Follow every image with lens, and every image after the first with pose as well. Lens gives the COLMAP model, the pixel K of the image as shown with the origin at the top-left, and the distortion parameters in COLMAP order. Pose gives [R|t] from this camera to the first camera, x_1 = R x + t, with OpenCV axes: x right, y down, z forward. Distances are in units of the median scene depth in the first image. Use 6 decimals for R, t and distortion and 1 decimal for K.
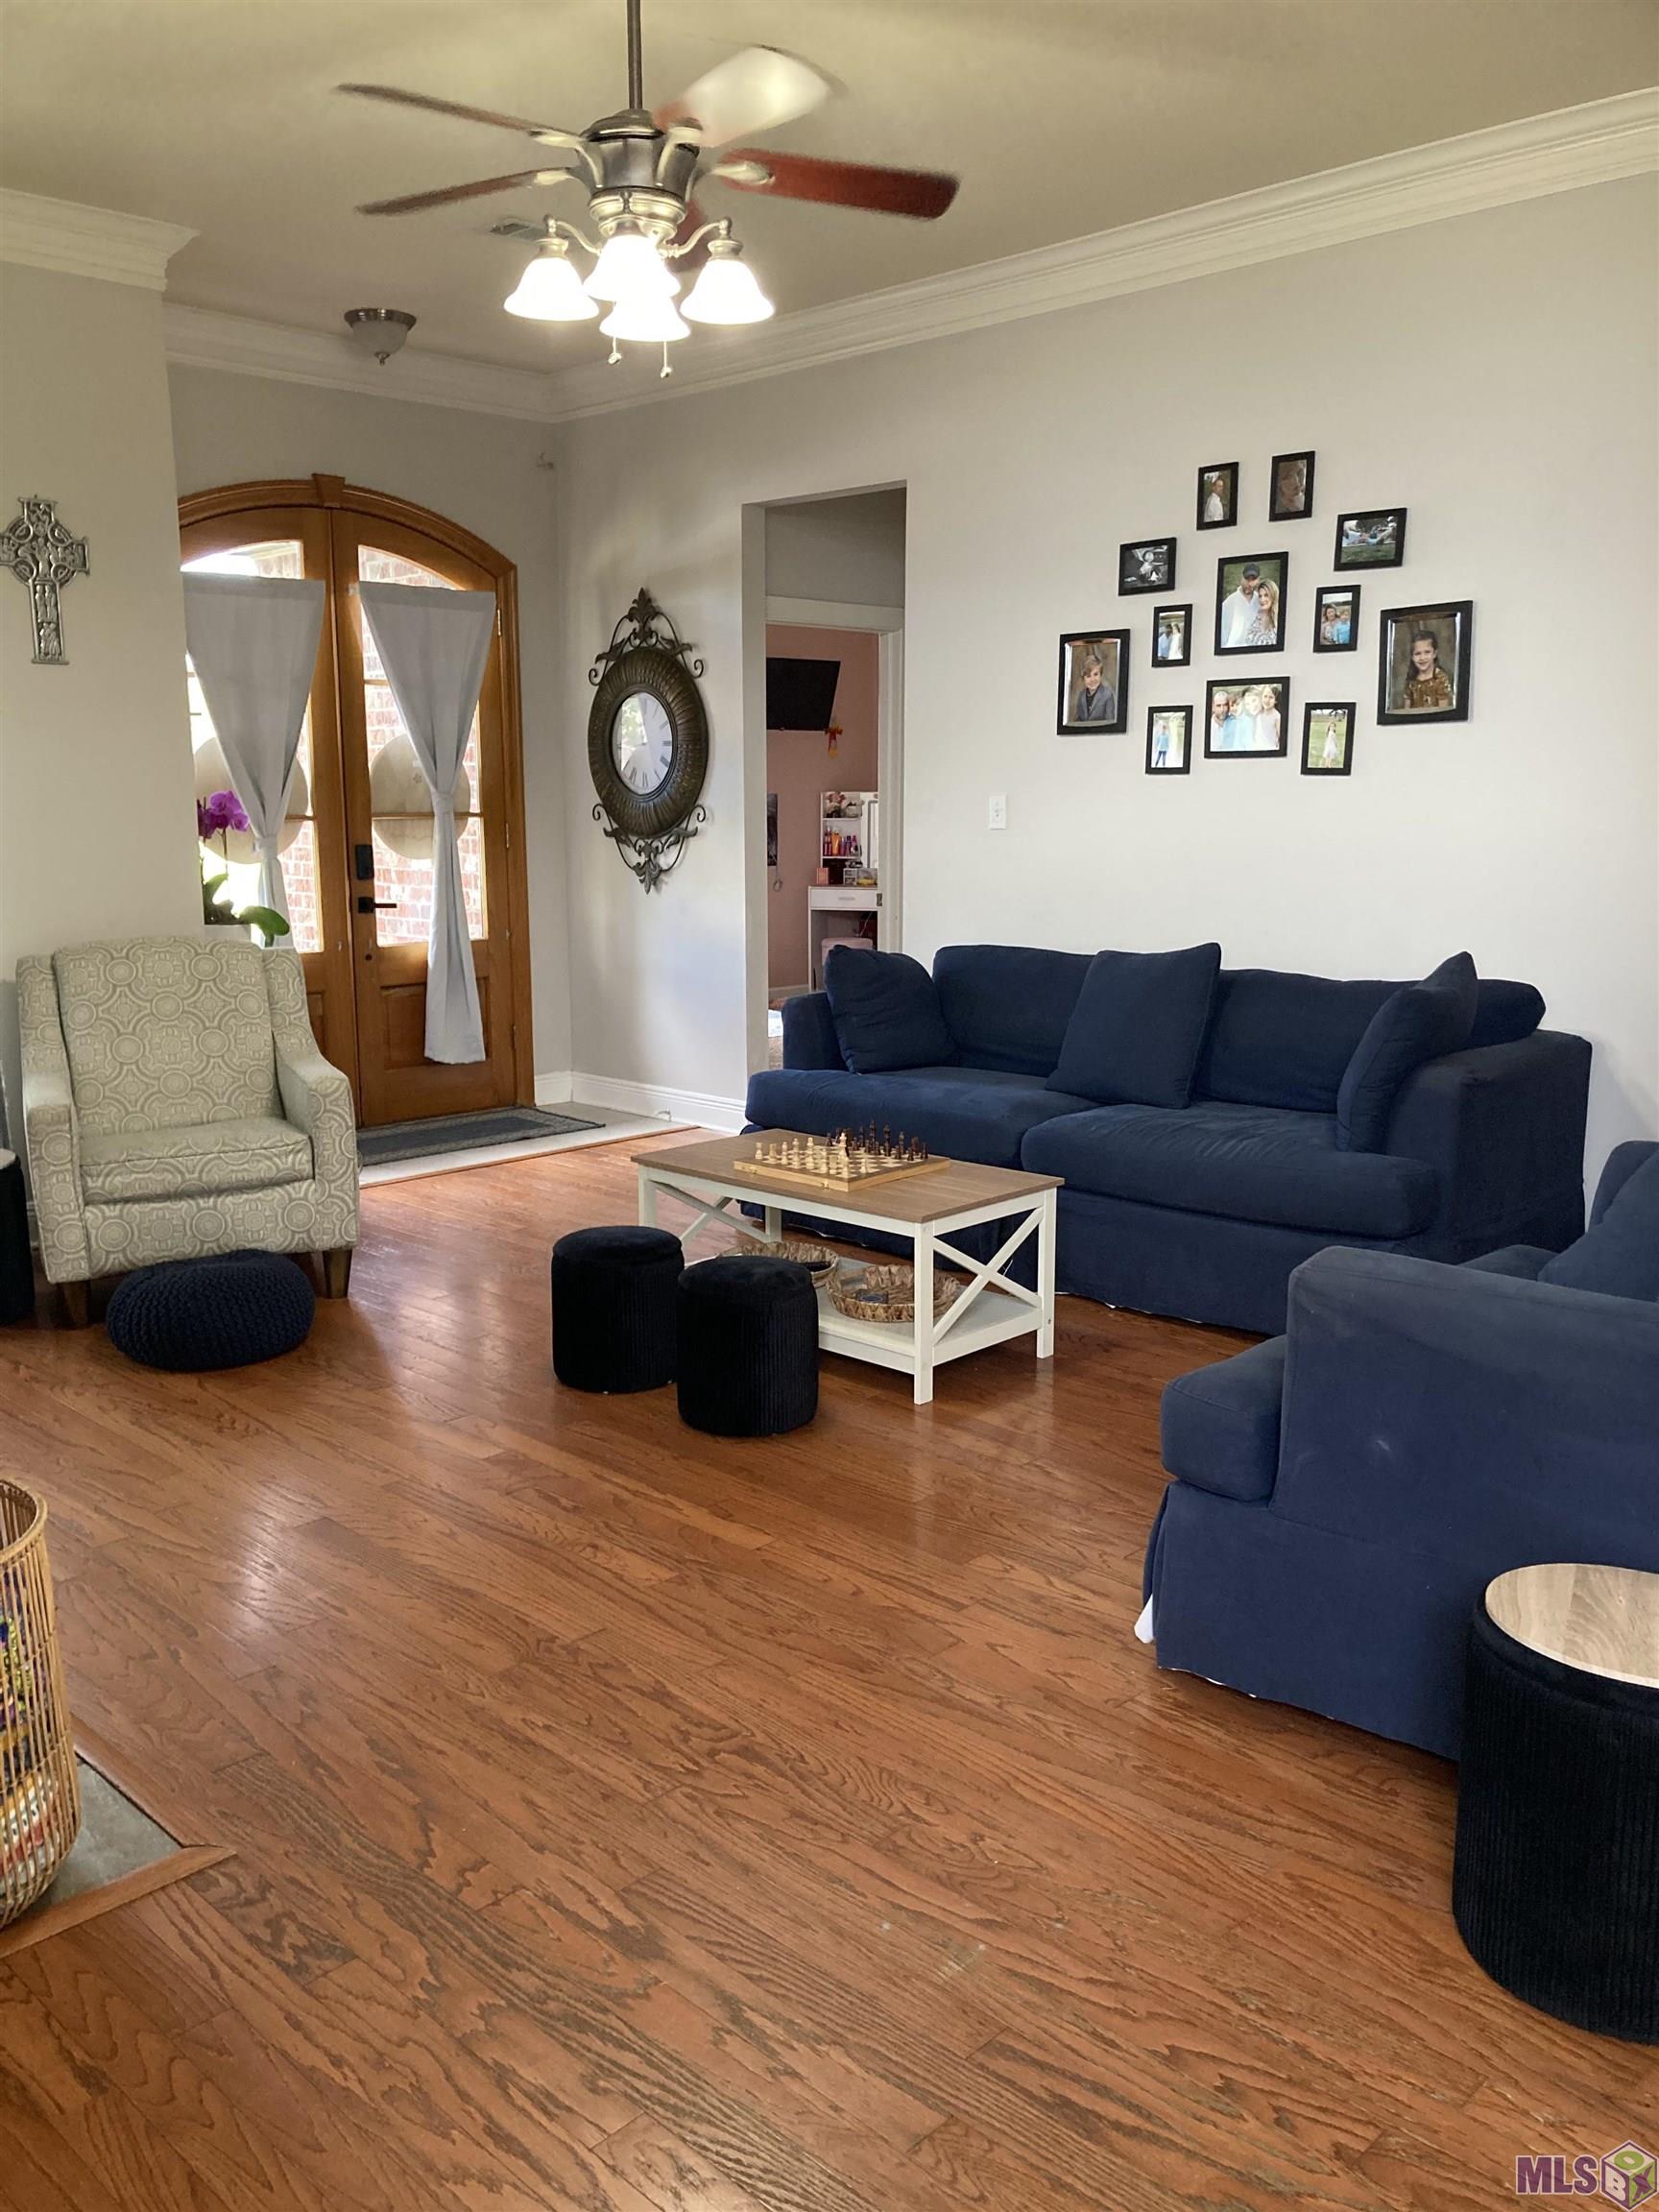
lens RADIAL K [[1803.6, 0, 817.9], [0, 1803.6, 1105.6], [0, 0, 1]] dist [0.058961, -0.095384]
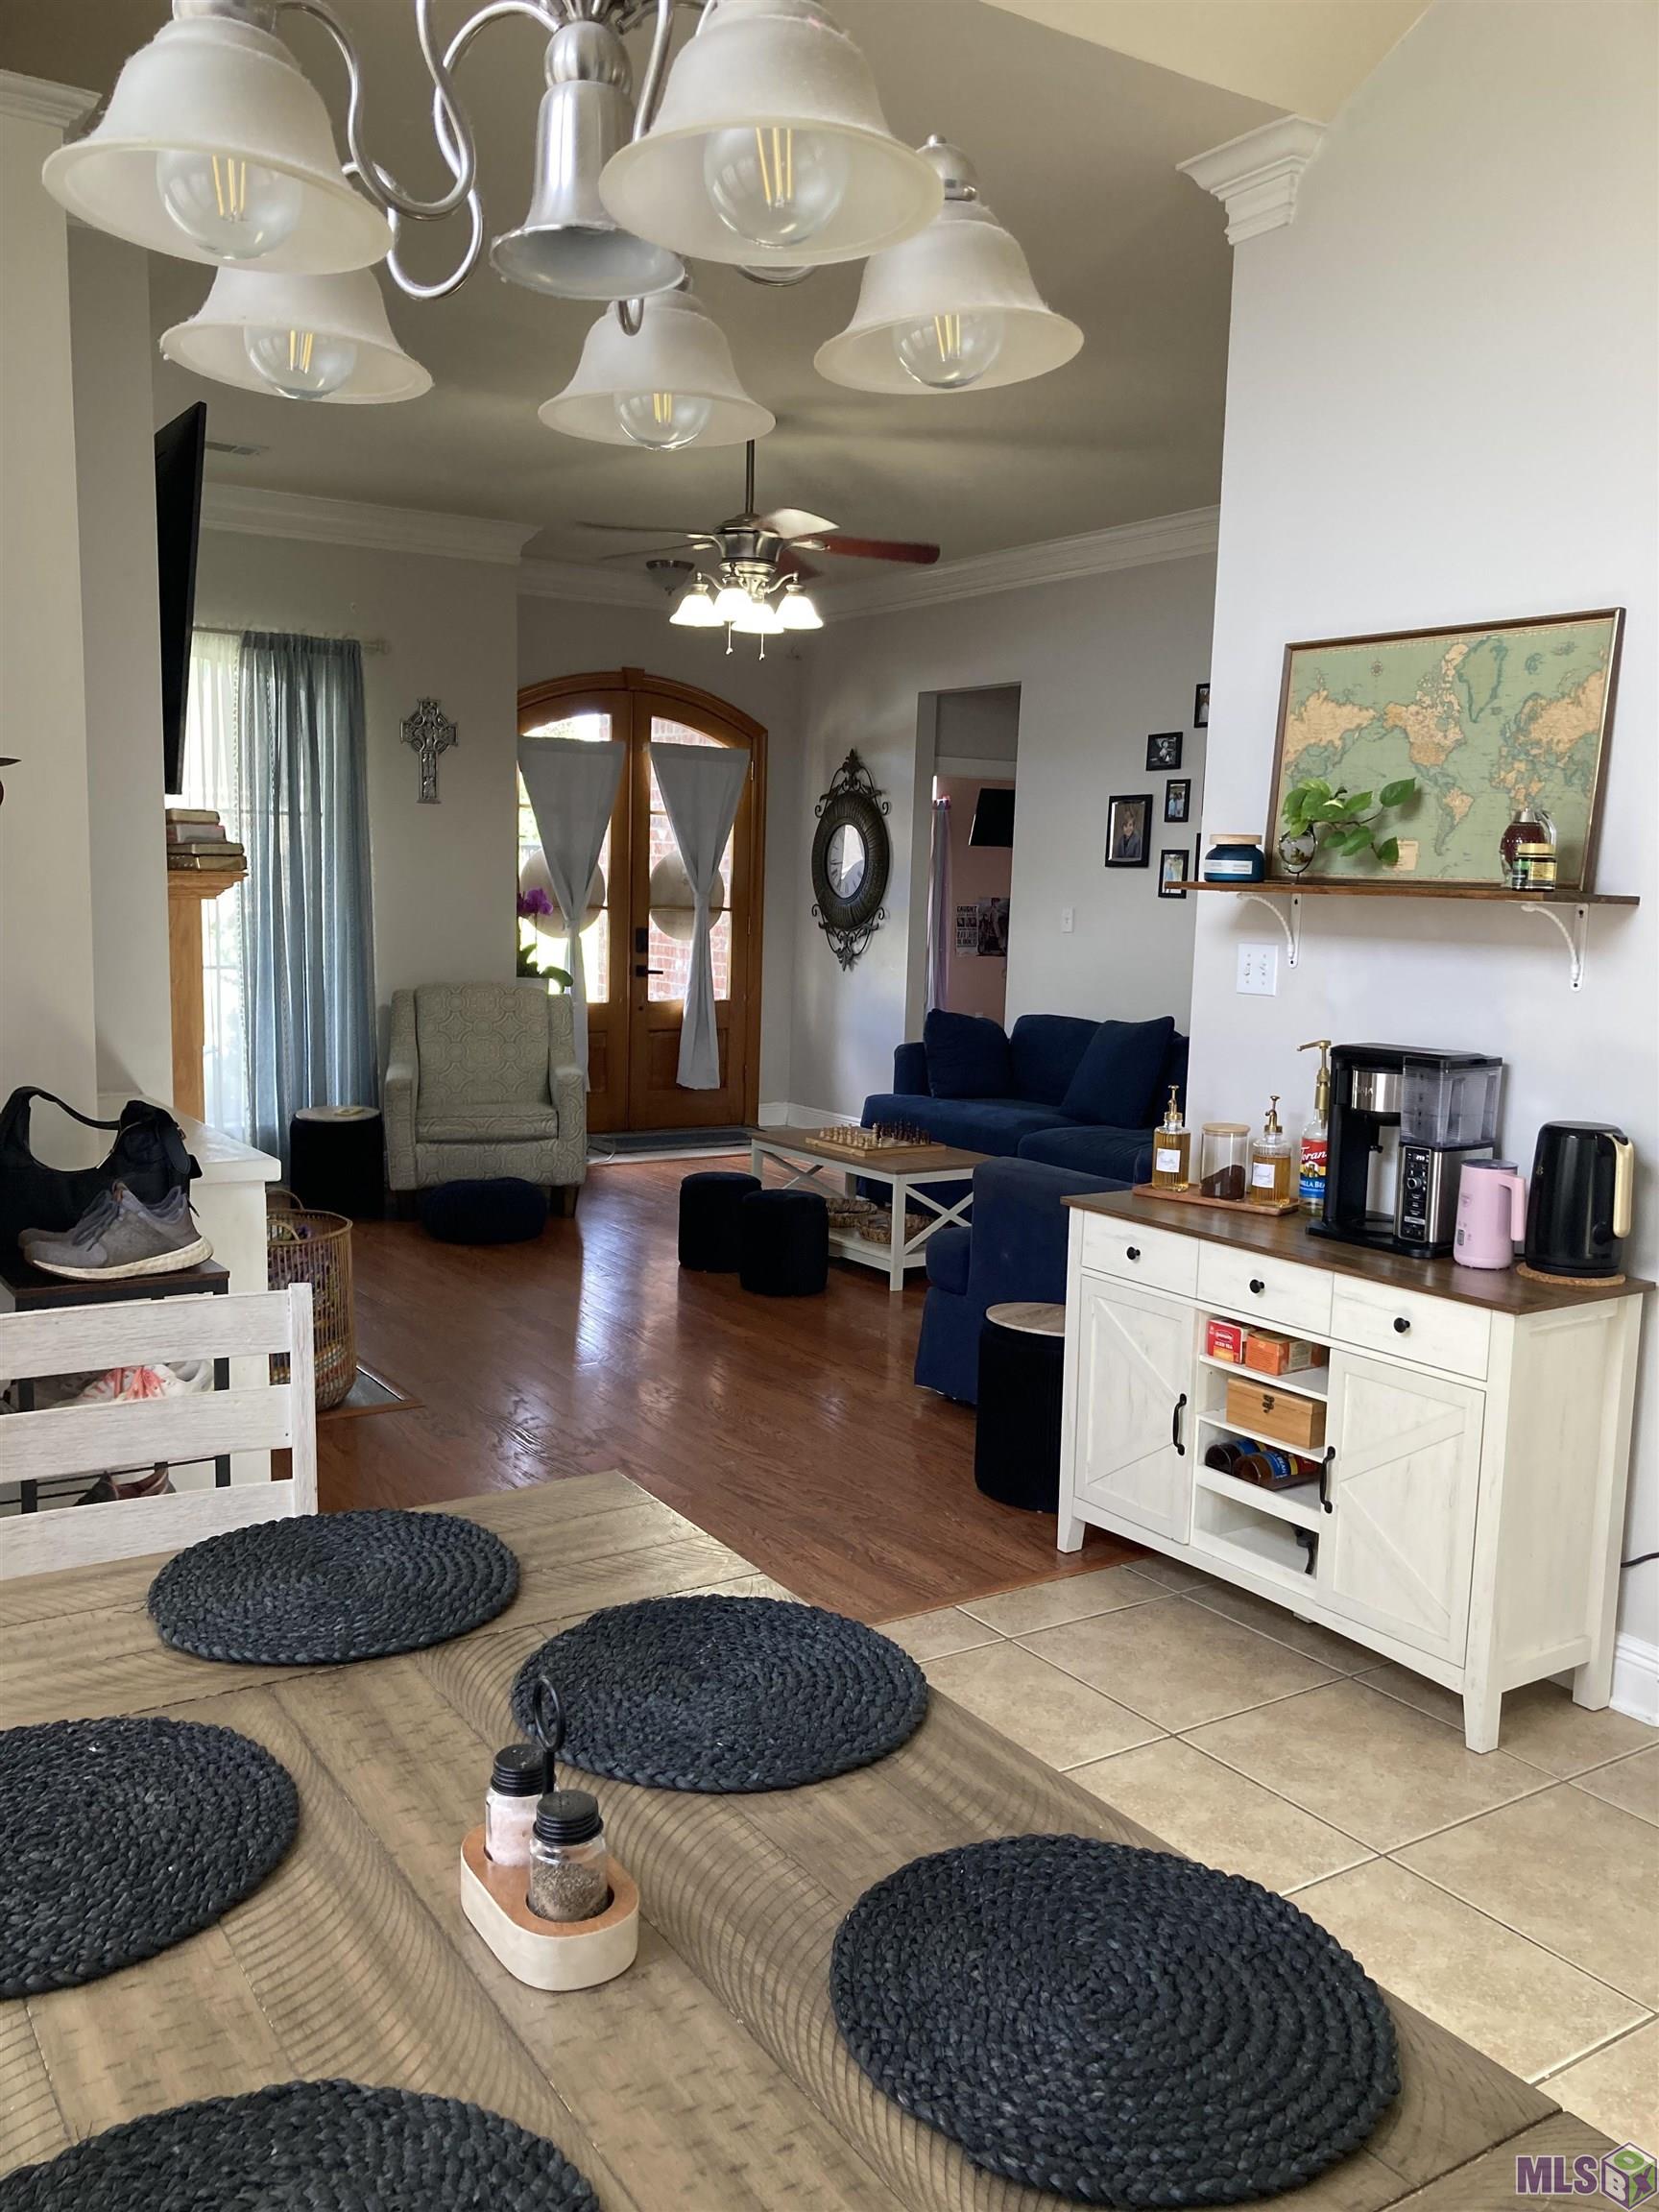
lens RADIAL K [[1803.6, 0, 830.8], [0, 1803.6, 1115.4], [0, 0, 1]] dist [0.058961, -0.095384]
pose [[0.977607, 0.059618, -0.201816, 0.189068], [-0.069205, 0.996768, -0.040783, 0.048732], [0.198732, 0.053837, 0.978574, -0.337790]]
